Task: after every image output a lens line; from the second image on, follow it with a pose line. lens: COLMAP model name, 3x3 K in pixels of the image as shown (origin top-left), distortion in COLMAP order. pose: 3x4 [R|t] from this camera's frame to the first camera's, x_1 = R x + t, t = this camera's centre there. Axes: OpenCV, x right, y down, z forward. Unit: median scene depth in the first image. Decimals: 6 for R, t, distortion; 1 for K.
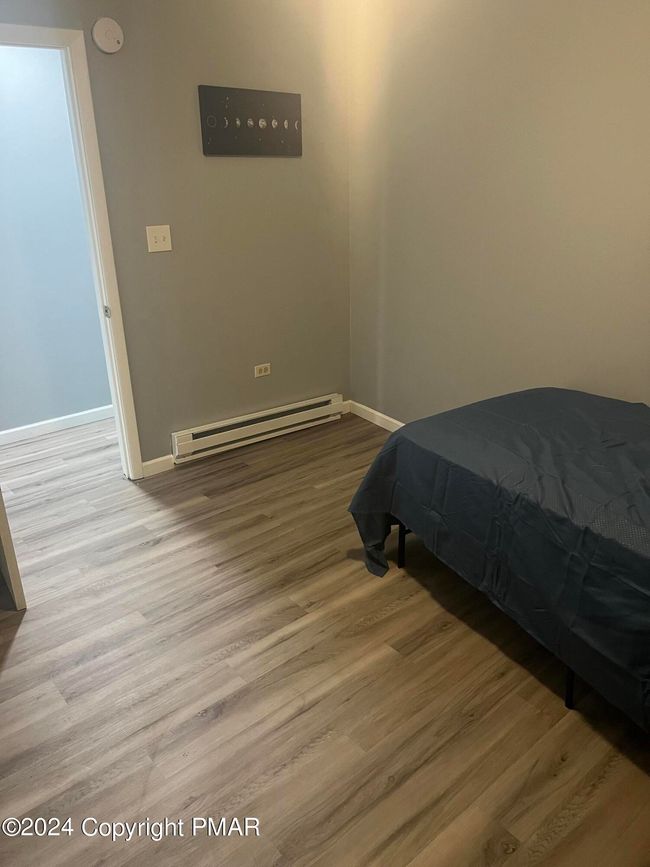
lens RADIAL K [[656.9, 0, 325.0], [0, 656.9, 433.5], [0, 0, 1]] dist [0.030605, -0.007197]
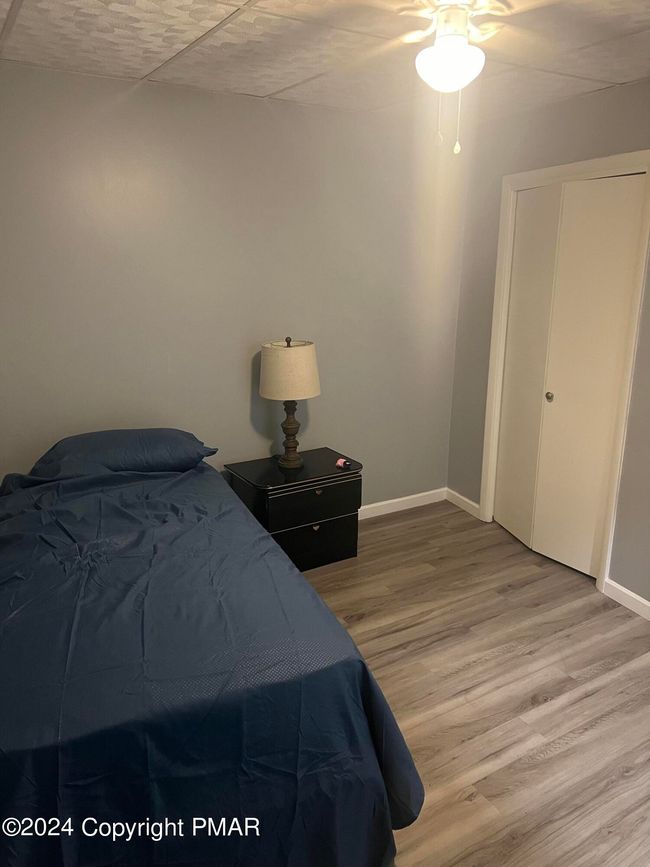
lens RADIAL K [[656.9, 0, 325.0], [0, 656.9, 433.5], [0, 0, 1]] dist [0.030605, -0.007197]
pose [[-0.987850, -0.024025, 0.153543, 0.050126], [0.073709, 0.797362, 0.598984, -0.741424], [-0.136820, 0.603023, -0.785903, 1.687519]]
